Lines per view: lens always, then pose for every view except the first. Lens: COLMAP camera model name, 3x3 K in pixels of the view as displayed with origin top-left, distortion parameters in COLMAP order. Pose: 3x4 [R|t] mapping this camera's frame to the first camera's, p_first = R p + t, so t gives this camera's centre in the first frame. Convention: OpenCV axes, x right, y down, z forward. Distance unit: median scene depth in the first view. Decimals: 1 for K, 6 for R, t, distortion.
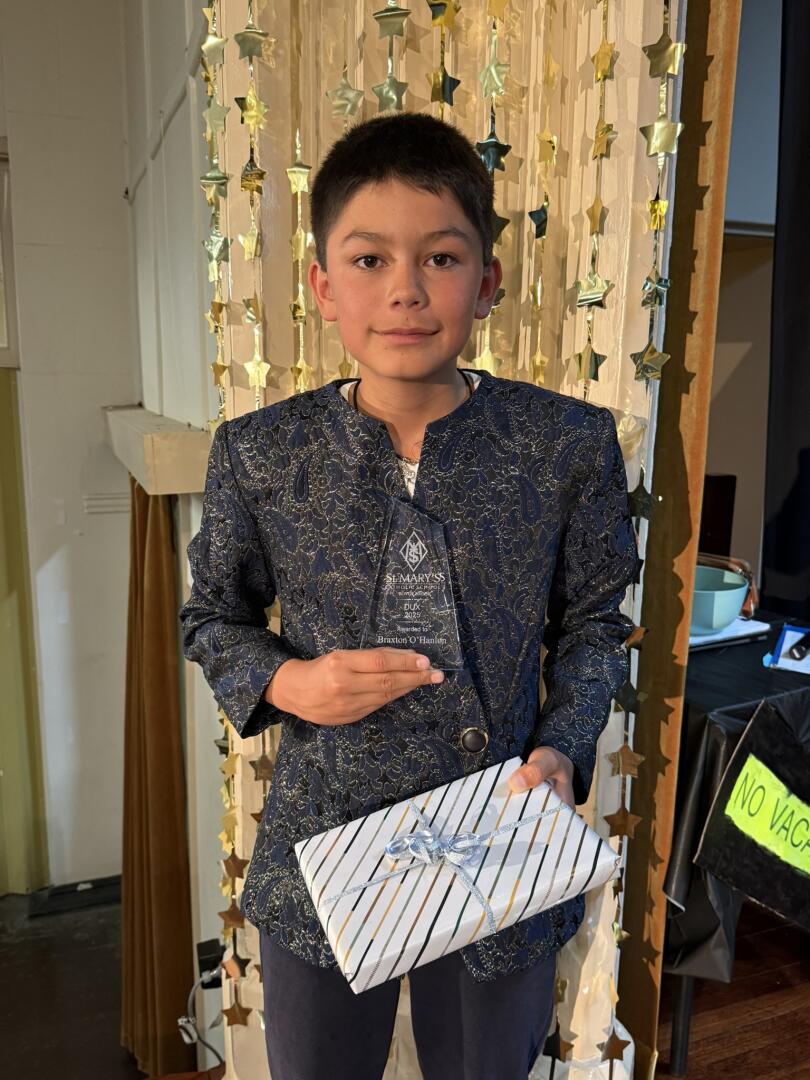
lens RADIAL K [[921.9, 0, 405.0], [0, 921.9, 540.0], [0, 0, 1]] dist [-0.003161, -0.009987]
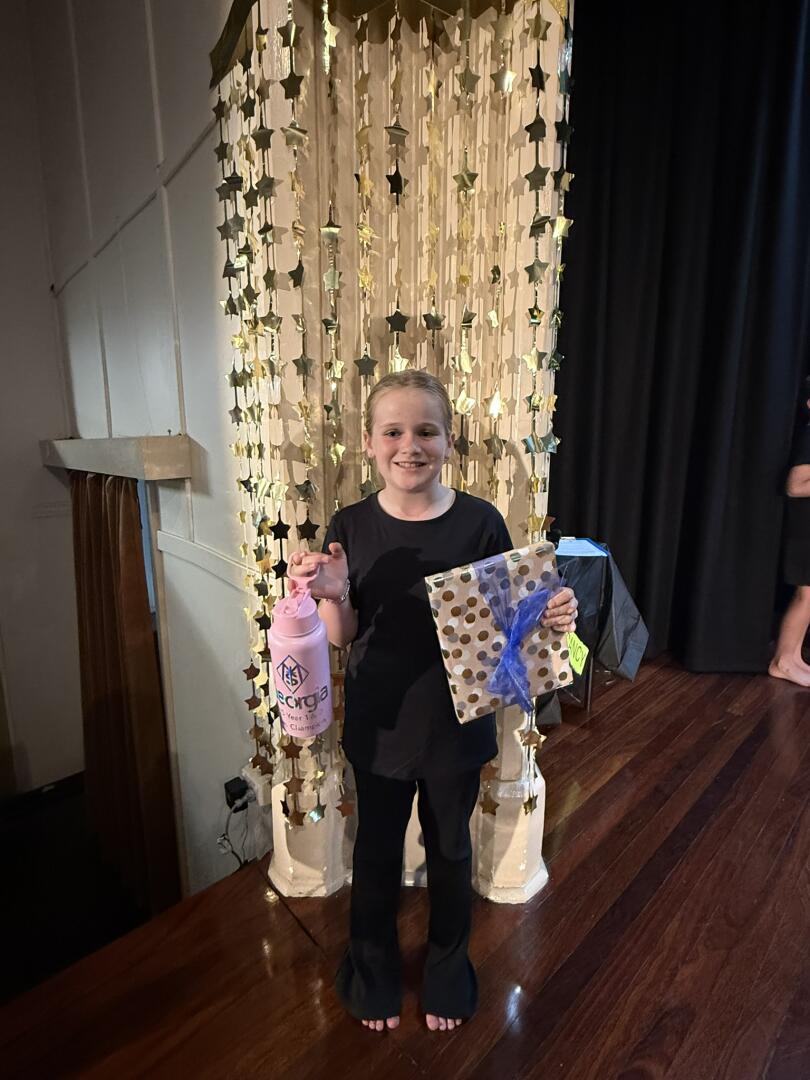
lens RADIAL K [[526.6, 0, 407.1], [0, 526.6, 532.3], [0, 0, 1]] dist [-0.007705, 0.000482]
pose [[0.923808, -0.074953, 0.375448, -0.278578], [0.078574, 0.996892, 0.005679, 0.073152], [-0.374707, 0.024254, 0.926826, 0.137463]]
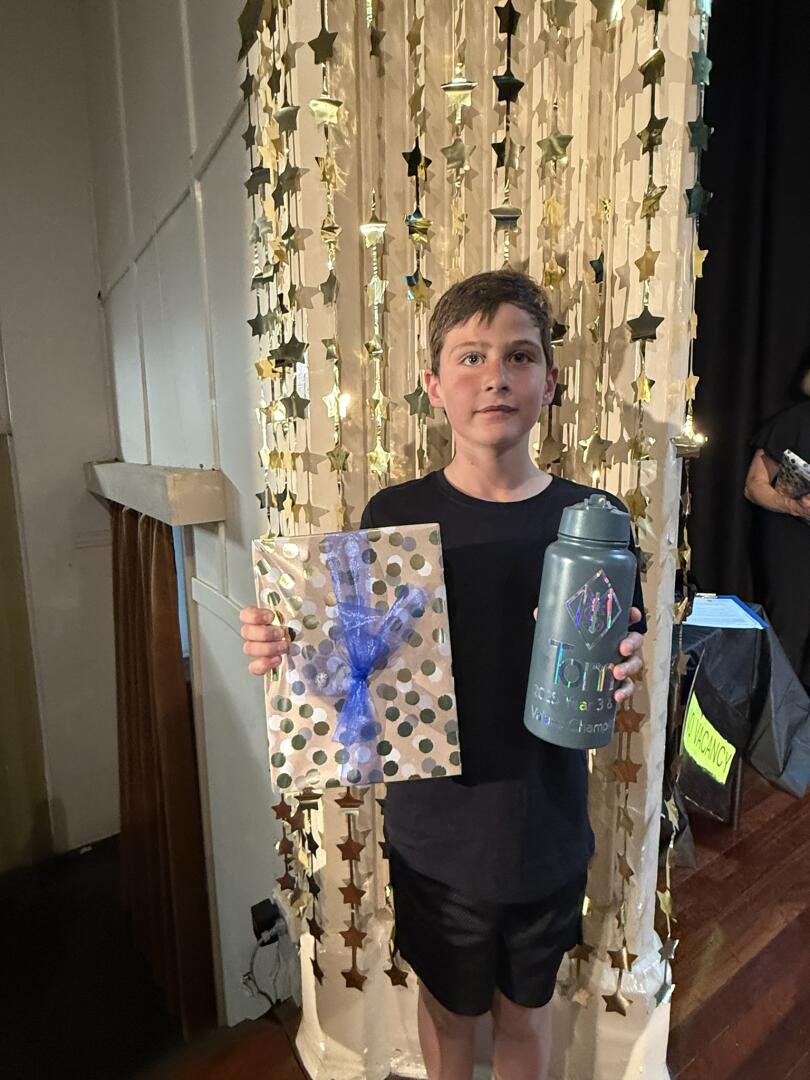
lens RADIAL K [[609.8, 0, 405.4], [0, 609.8, 526.9], [0, 0, 1]] dist [-0.004236, -0.001481]
pose [[0.973137, -0.058907, 0.222562, -0.206553], [0.067330, 0.997266, -0.030446, -0.004731], [-0.220160, 0.044613, 0.974443, 0.215086]]
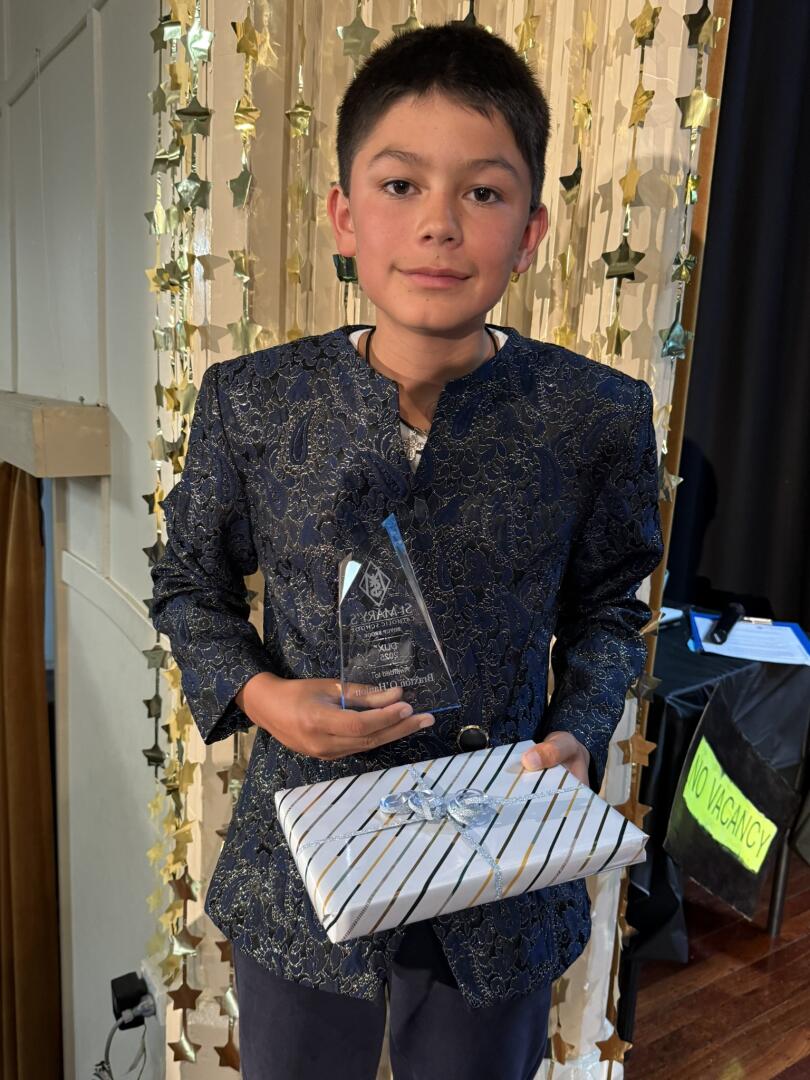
lens RADIAL K [[921.9, 0, 405.0], [0, 921.9, 540.0], [0, 0, 1]] dist [-0.003161, -0.009987]
pose [[0.974472, -0.000588, 0.224509, -0.171187], [0.000562, 1.000000, 0.000180, 0.014366], [-0.224509, -0.000049, 0.974472, 0.077518]]
